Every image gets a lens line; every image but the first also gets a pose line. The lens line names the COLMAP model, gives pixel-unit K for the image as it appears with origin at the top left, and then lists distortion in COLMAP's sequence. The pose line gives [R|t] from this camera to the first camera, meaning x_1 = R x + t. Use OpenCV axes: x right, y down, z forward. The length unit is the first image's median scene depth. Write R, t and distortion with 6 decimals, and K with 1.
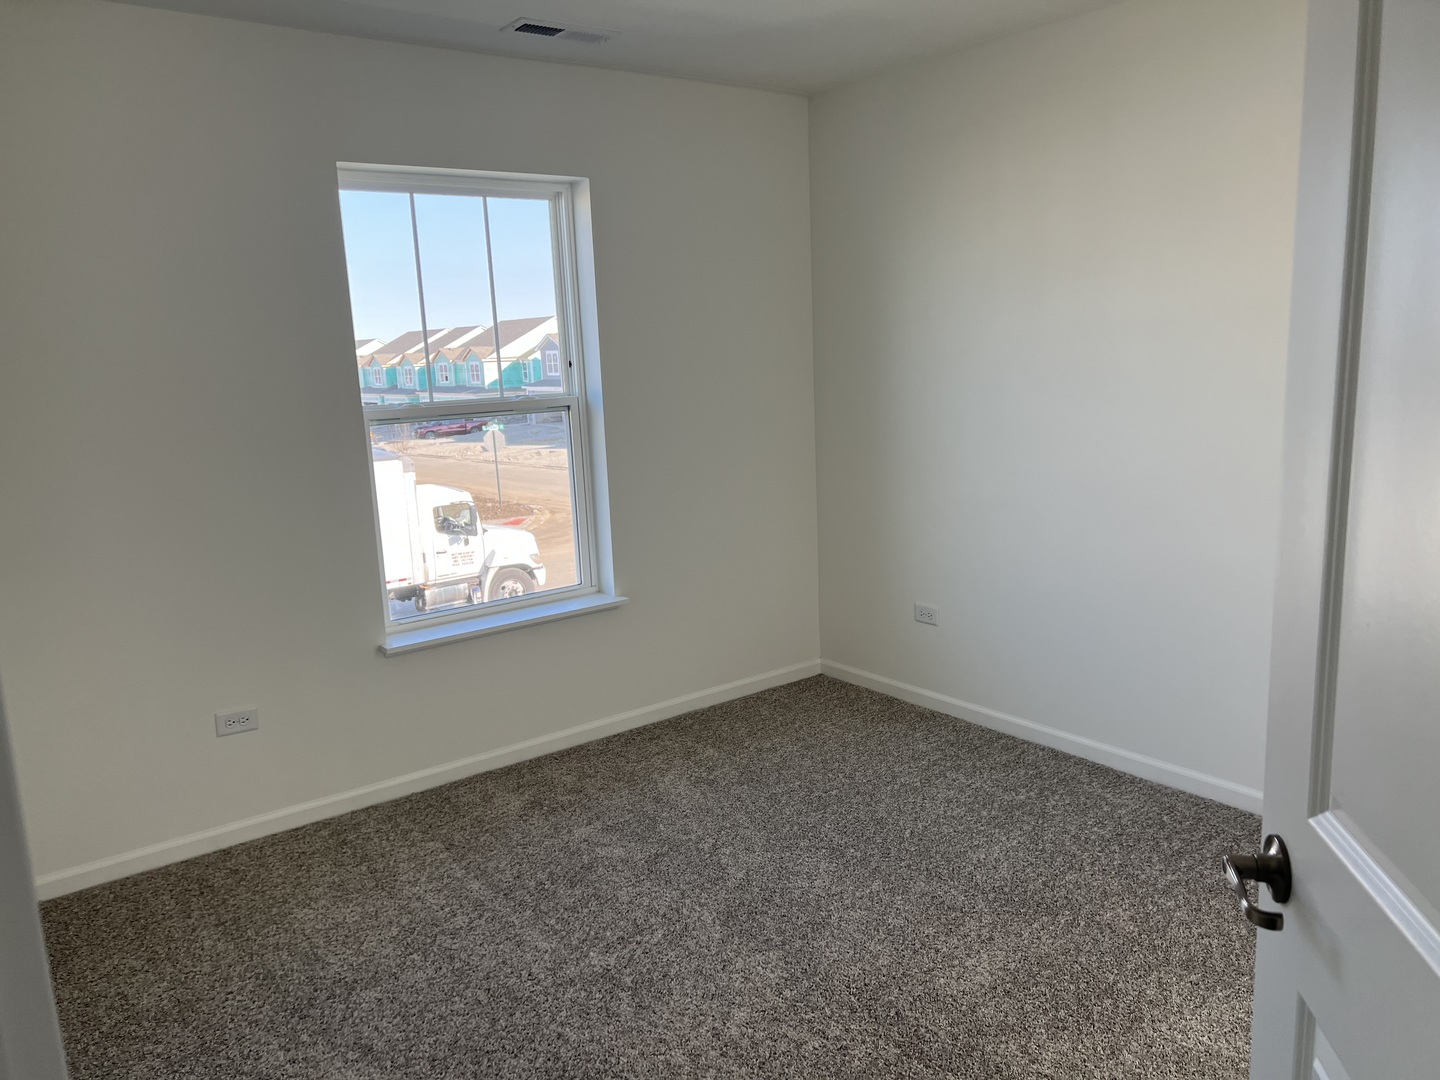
lens RADIAL K [[1083.2, 0, 716.7], [0, 1083.2, 544.8], [0, 0, 1]] dist [0.024958, -0.003725]
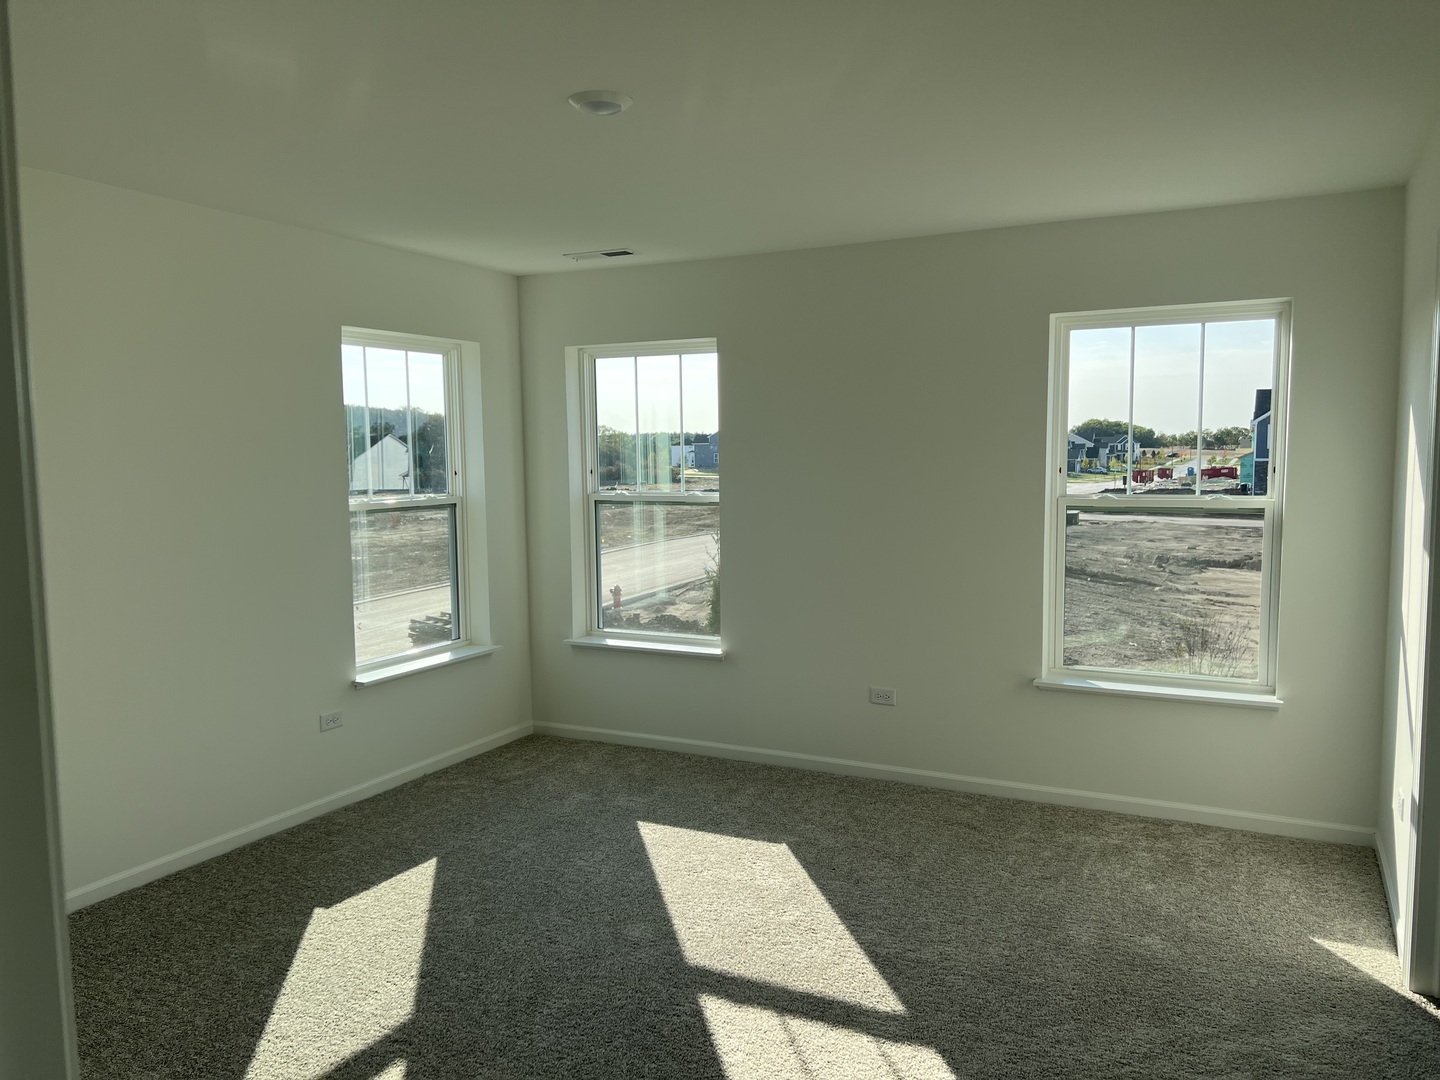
lens RADIAL K [[1083.2, 0, 716.7], [0, 1083.2, 544.8], [0, 0, 1]] dist [0.024958, -0.003725]
pose [[0.897490, -0.001373, 0.441032, -0.466709], [0.051743, 0.993417, -0.102204, 0.081608], [-0.437988, 0.114548, 0.891653, -0.359270]]
